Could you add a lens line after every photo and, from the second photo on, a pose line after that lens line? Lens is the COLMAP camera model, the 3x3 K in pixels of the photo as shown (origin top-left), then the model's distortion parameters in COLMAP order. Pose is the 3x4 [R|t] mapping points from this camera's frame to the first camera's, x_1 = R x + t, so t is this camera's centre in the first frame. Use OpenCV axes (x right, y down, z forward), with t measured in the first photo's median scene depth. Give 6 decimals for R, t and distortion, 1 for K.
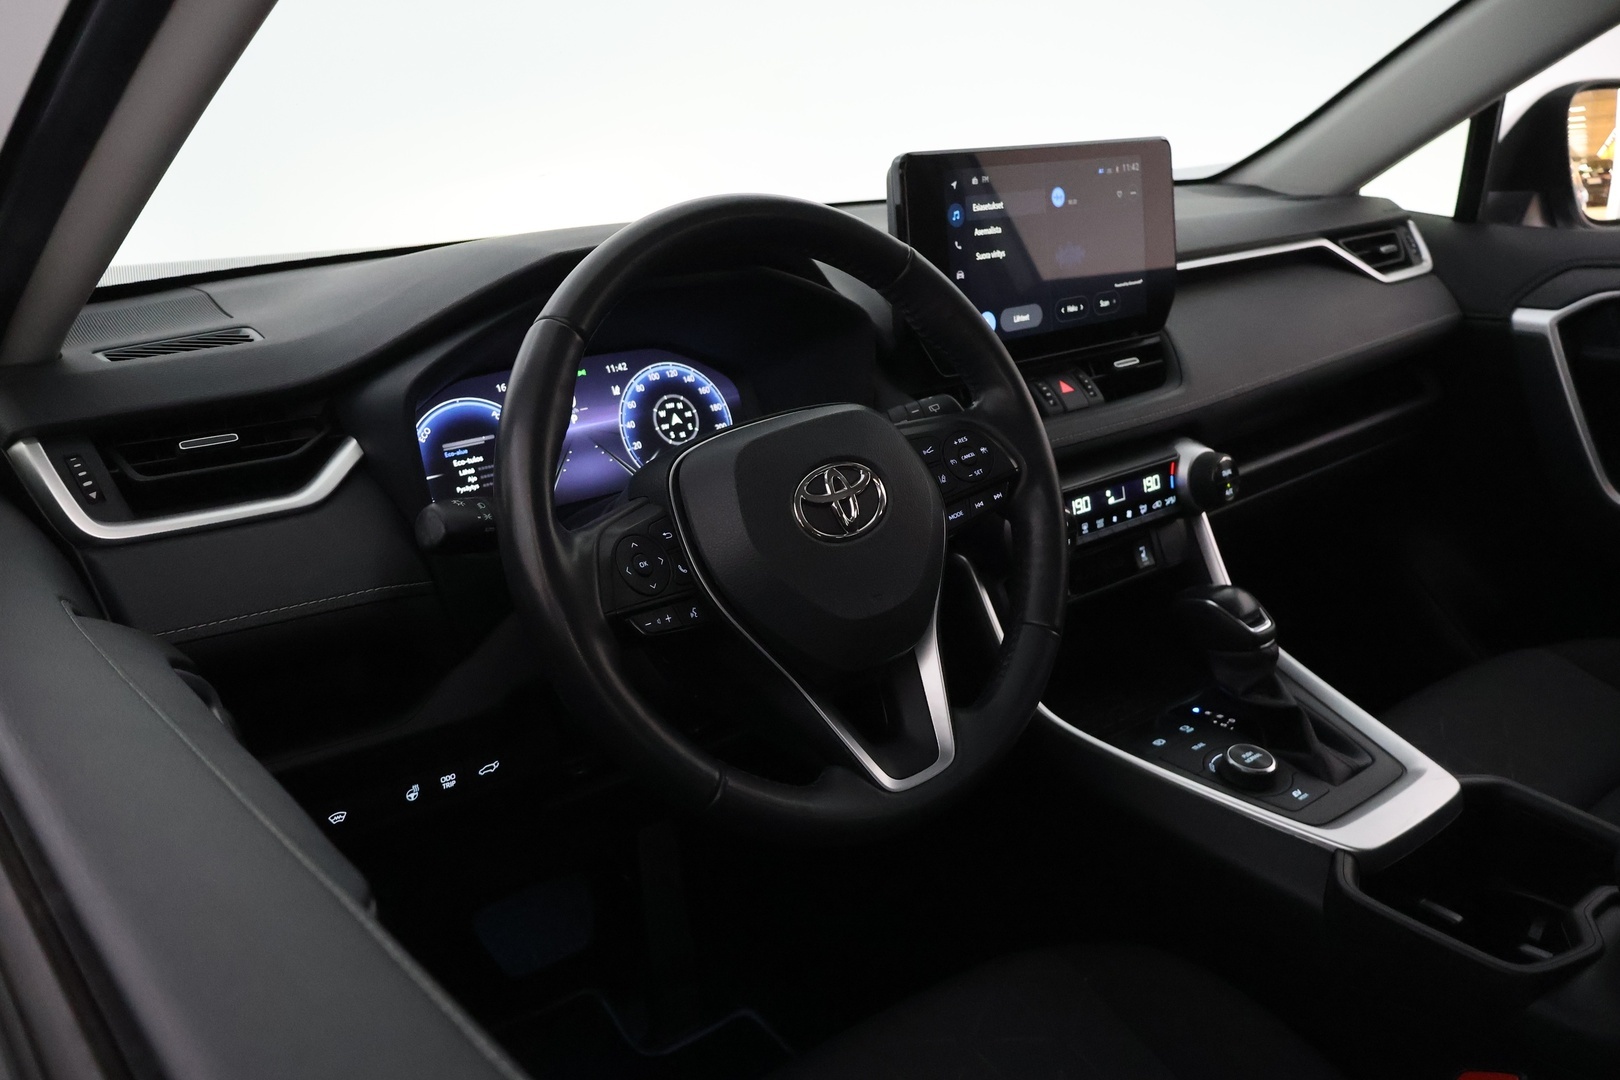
lens RADIAL K [[1338.2, 0, 807.1], [0, 1338.2, 534.4], [0, 0, 1]] dist [-0.001026, 0.003242]
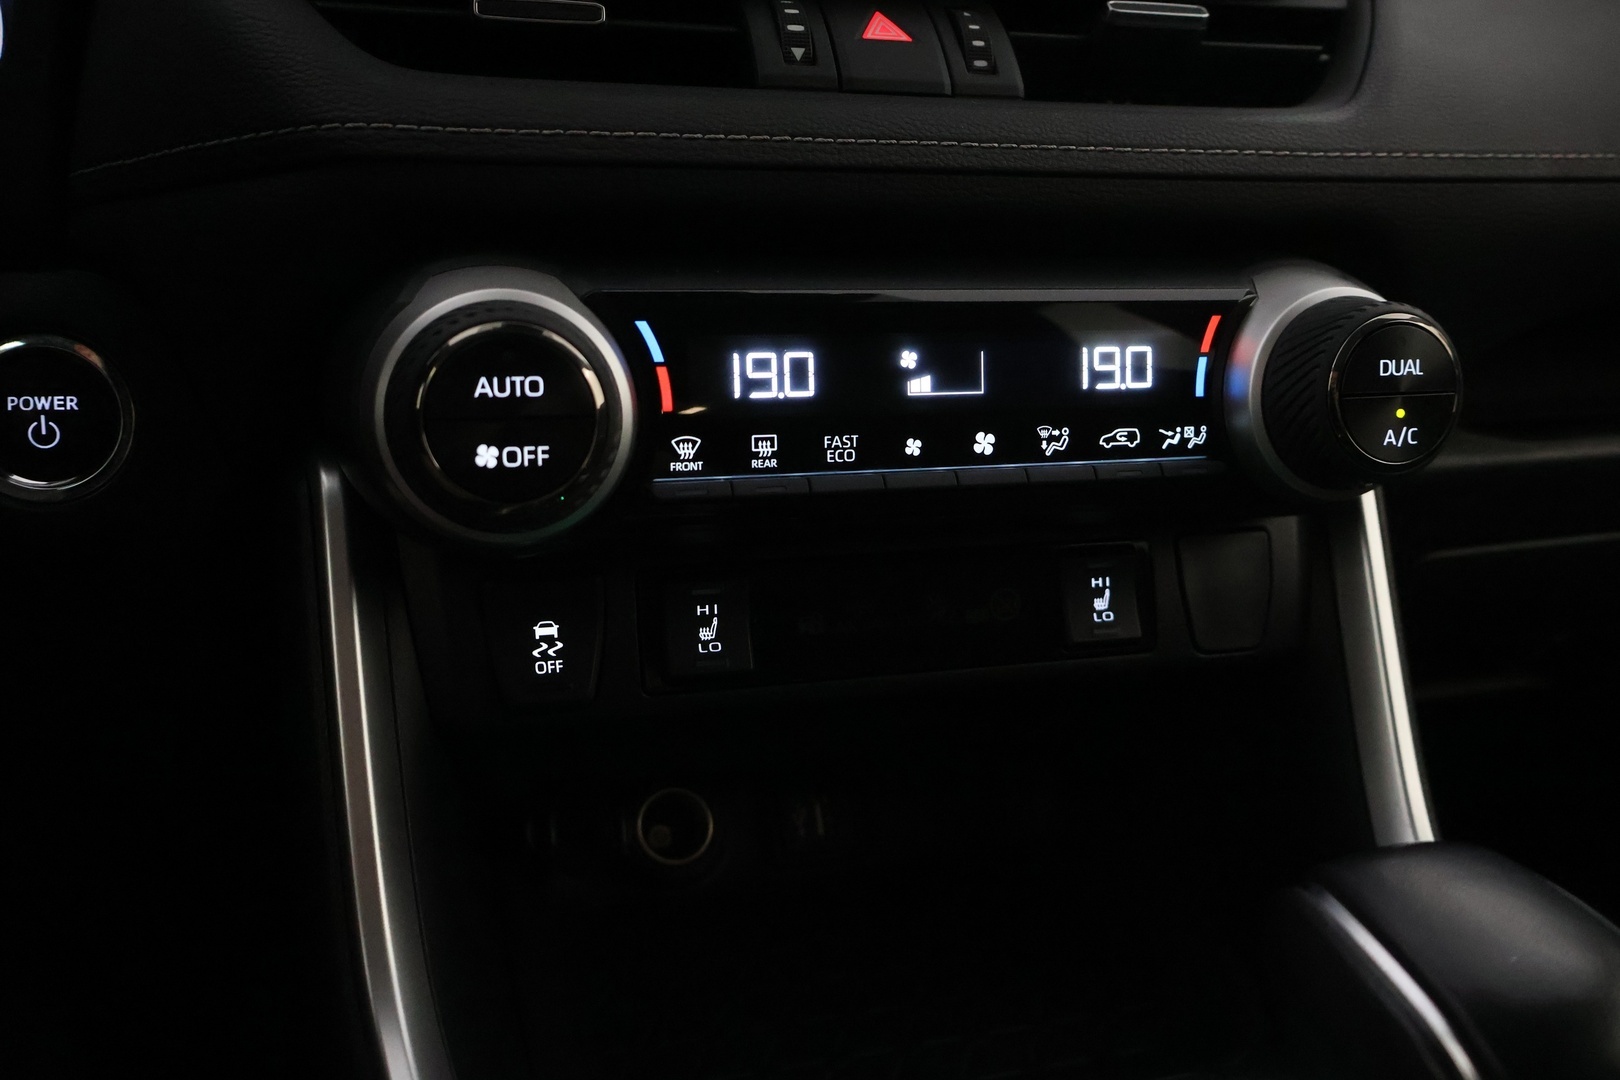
lens RADIAL K [[1338.2, 0, 809.7], [0, 1338.2, 541.6], [0, 0, 1]] dist [-0.001026, 0.003242]
pose [[0.925111, 0.171913, -0.338550, 0.302679], [-0.174166, 0.984425, 0.023963, 0.005695], [0.337396, 0.036796, 0.940643, 0.694020]]
